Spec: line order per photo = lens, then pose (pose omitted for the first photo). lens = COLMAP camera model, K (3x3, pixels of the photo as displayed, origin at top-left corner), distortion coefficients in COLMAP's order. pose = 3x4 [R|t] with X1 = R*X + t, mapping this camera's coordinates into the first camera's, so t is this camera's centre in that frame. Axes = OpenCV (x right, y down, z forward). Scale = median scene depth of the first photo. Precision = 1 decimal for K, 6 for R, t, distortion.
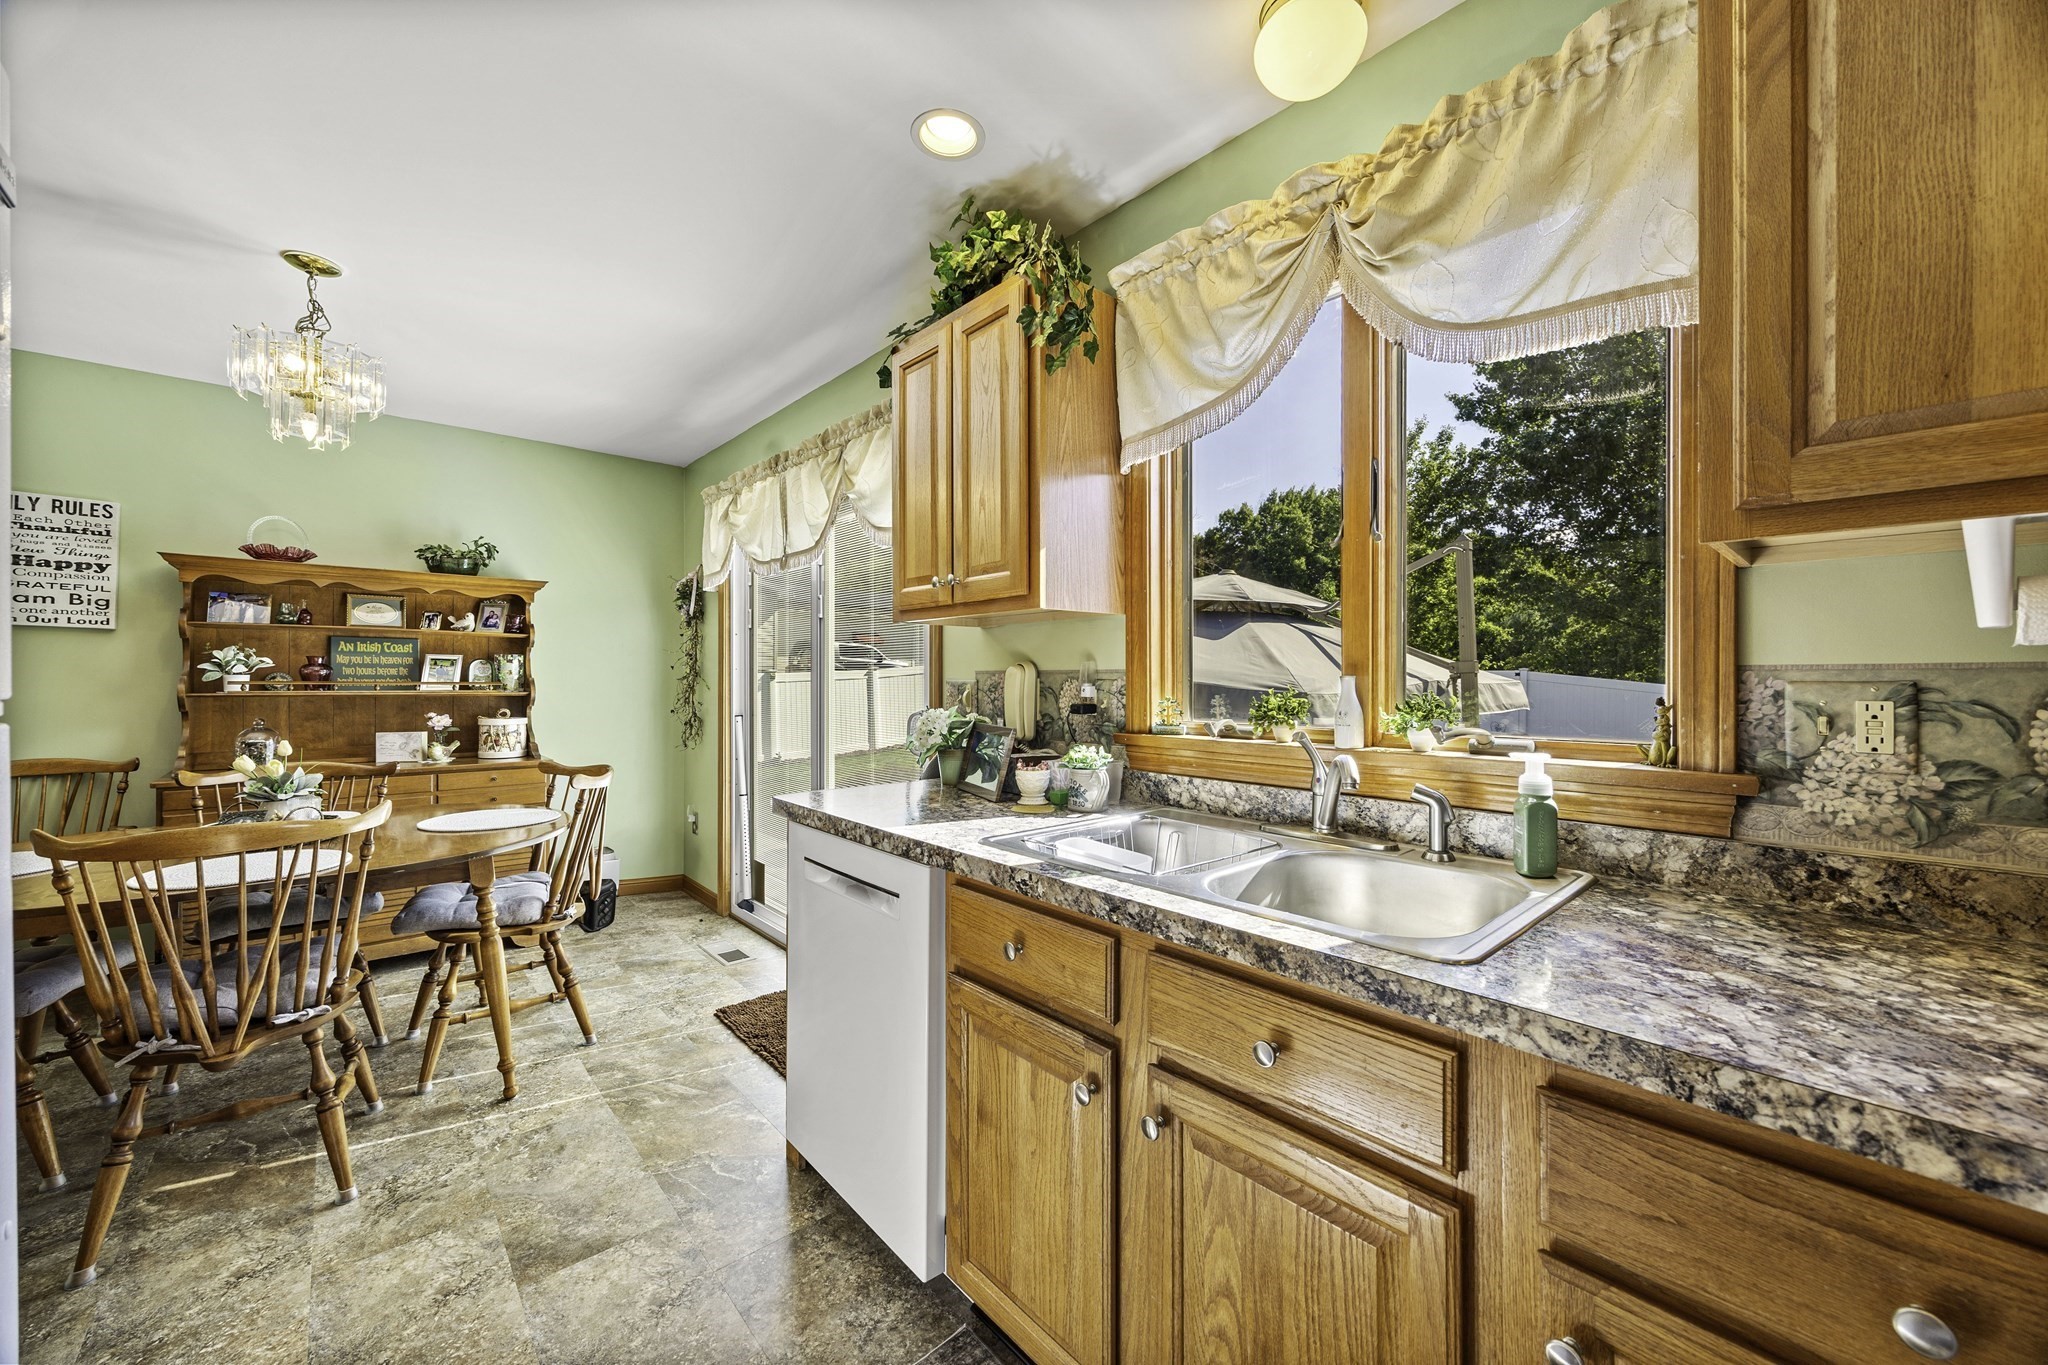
lens RADIAL K [[768.3, 0, 1028.5], [0, 768.3, 689.9], [0, 0, 1]] dist [-0.007430, -0.000024]
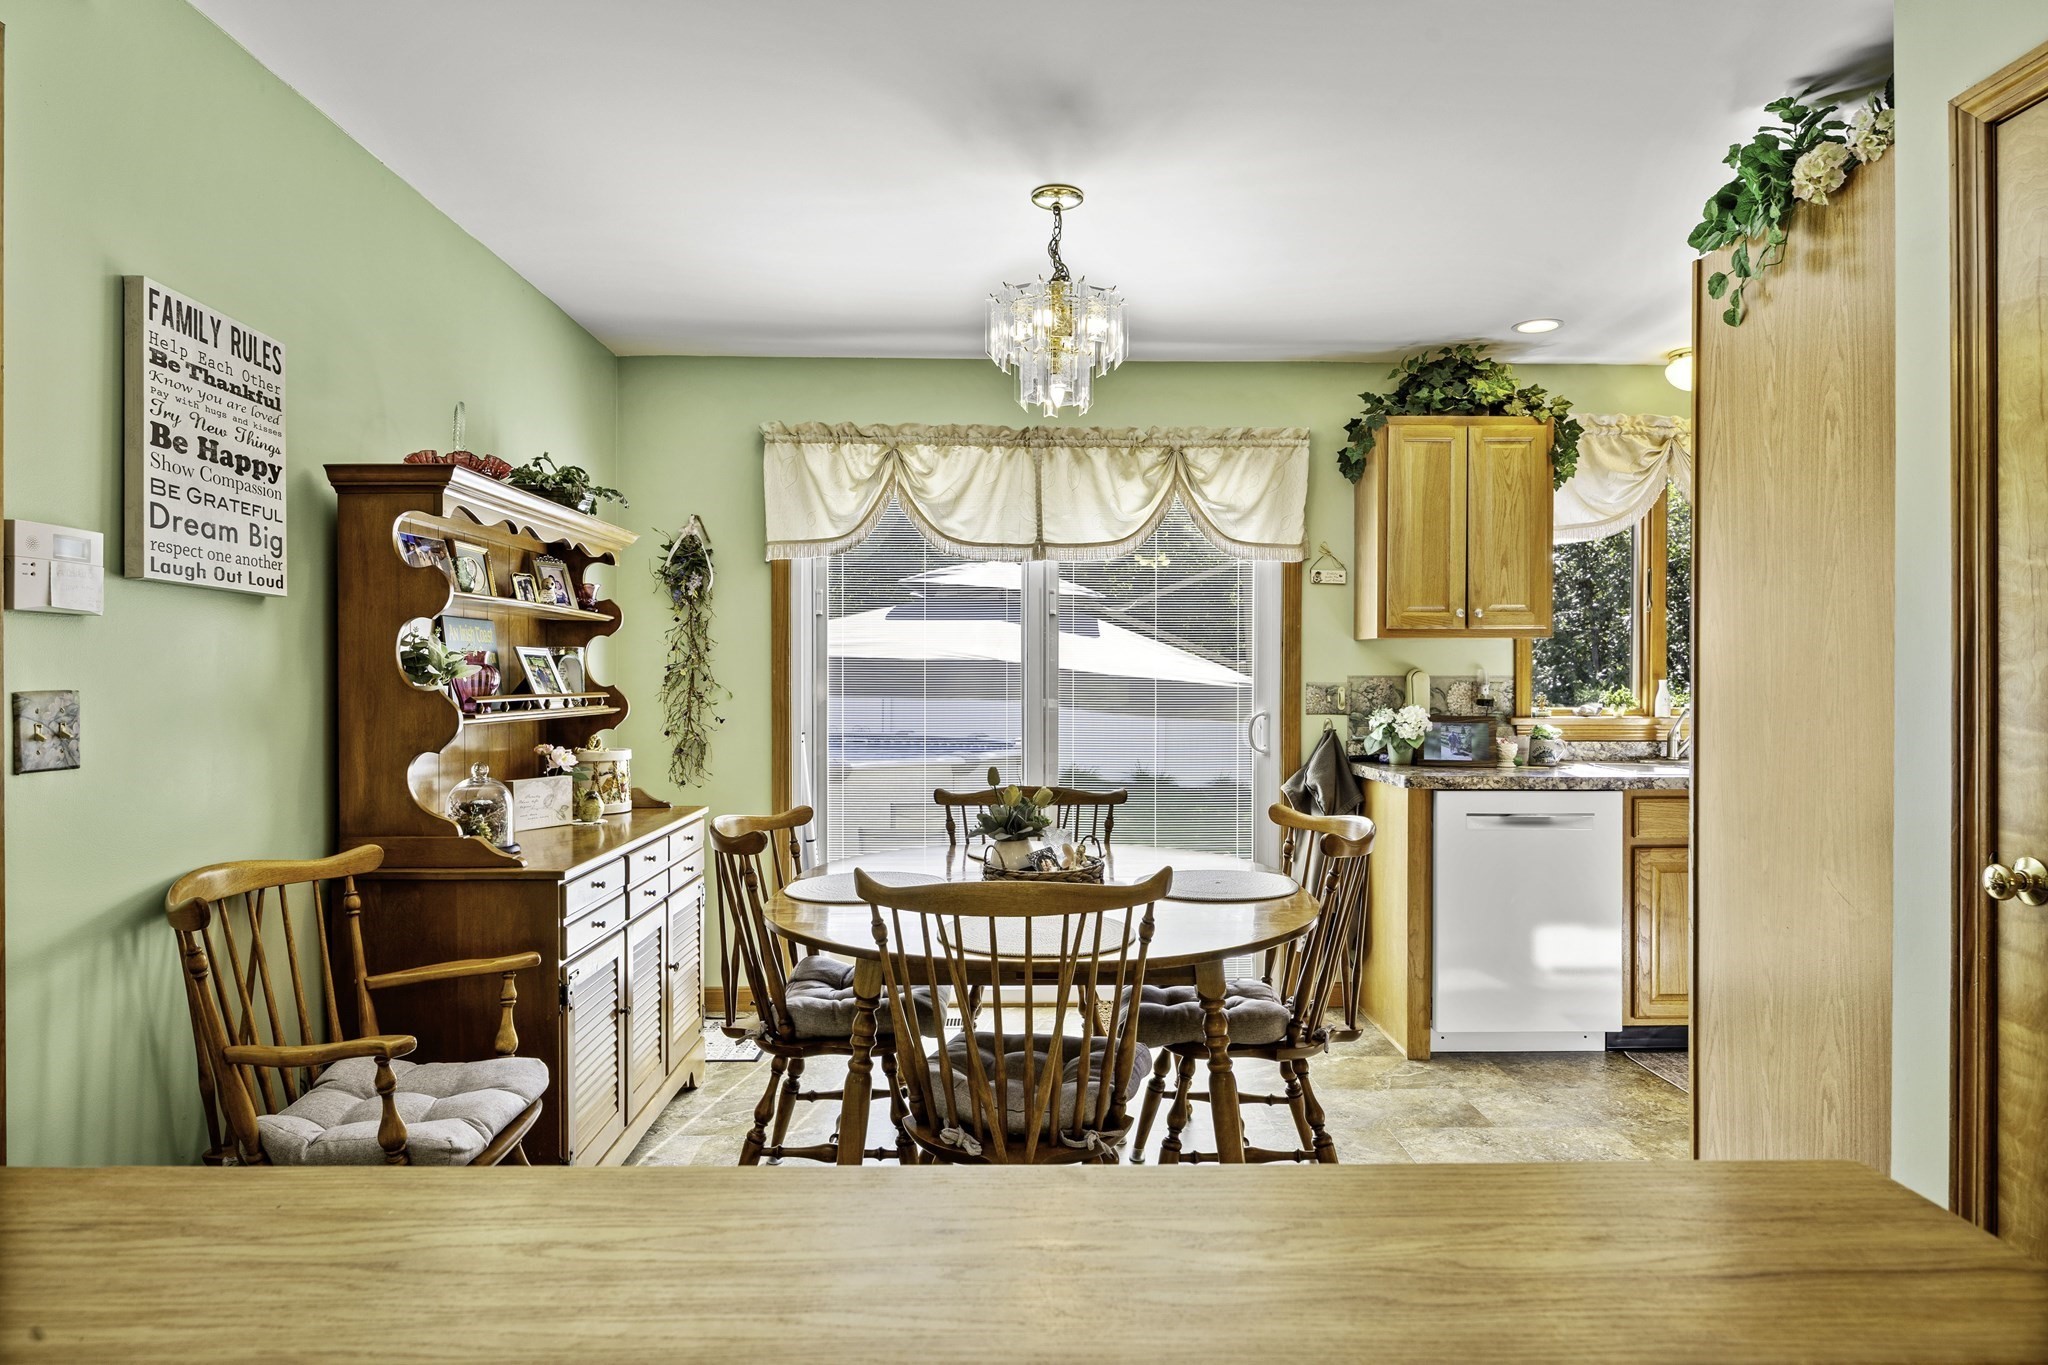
lens RADIAL K [[1200.8, 0, 1024.0], [0, 1200.8, 682.5], [0, 0, 1]] dist [-0.011589, -0.000226]
pose [[0.650108, -0.011579, 0.759754, -1.554549], [0.008000, 0.999933, 0.008394, -0.027872], [-0.759800, 0.000621, 0.650157, 0.127019]]
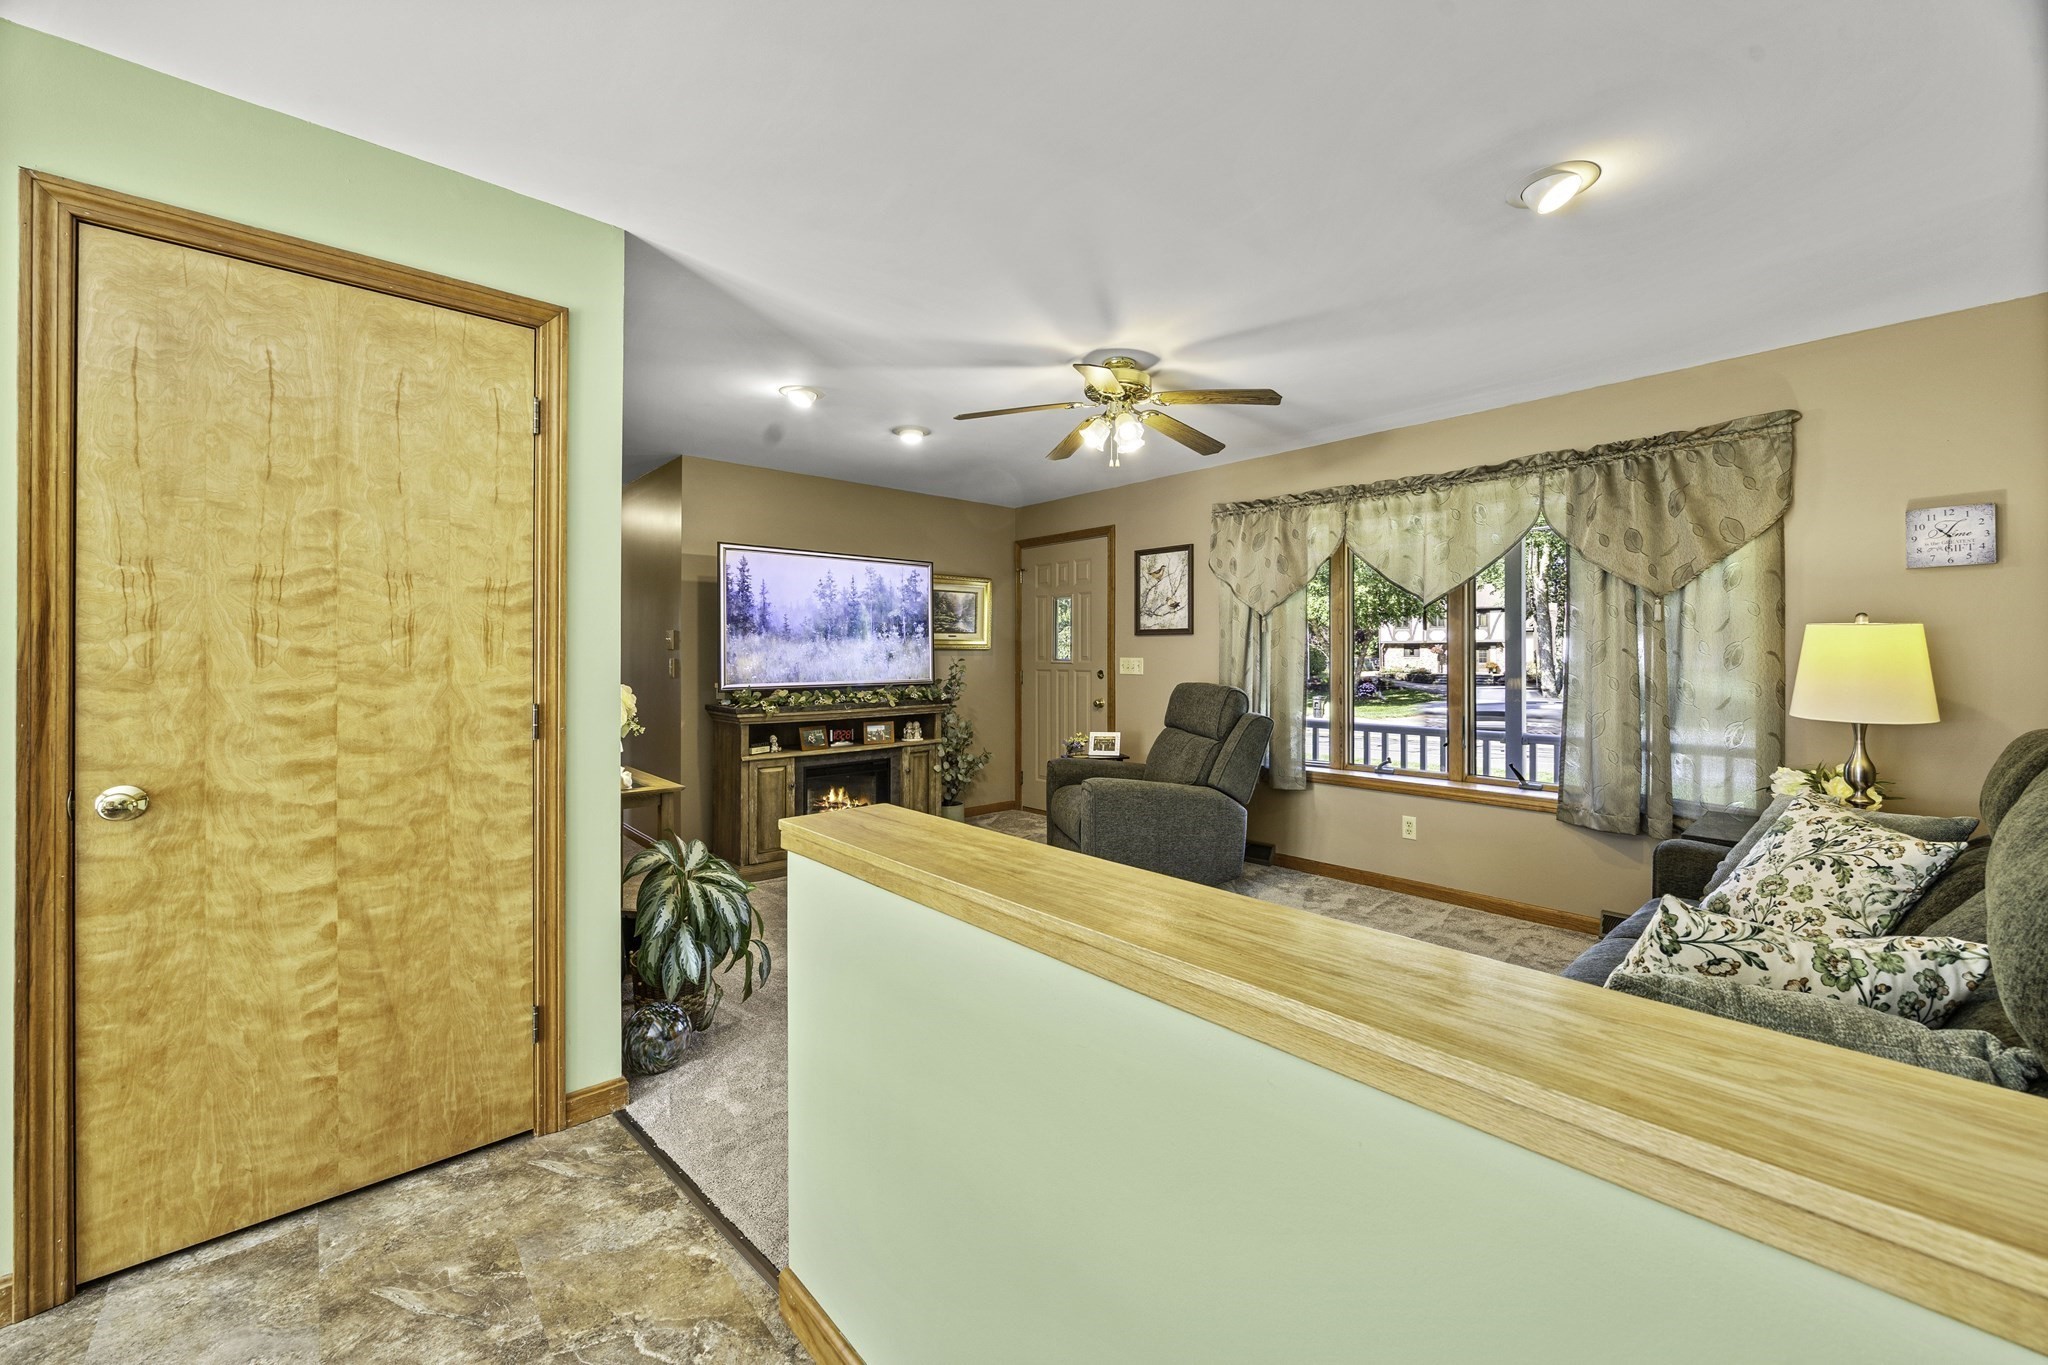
lens RADIAL K [[801.9, 0, 1023.7], [0, 801.9, 653.0], [0, 0, 1]] dist [-0.000383, -0.000269]
pose [[-0.999871, -0.007644, -0.014154, -1.370067], [-0.007637, 0.999971, -0.000528, -0.025298], [0.014157, -0.000420, -0.999900, 0.707279]]
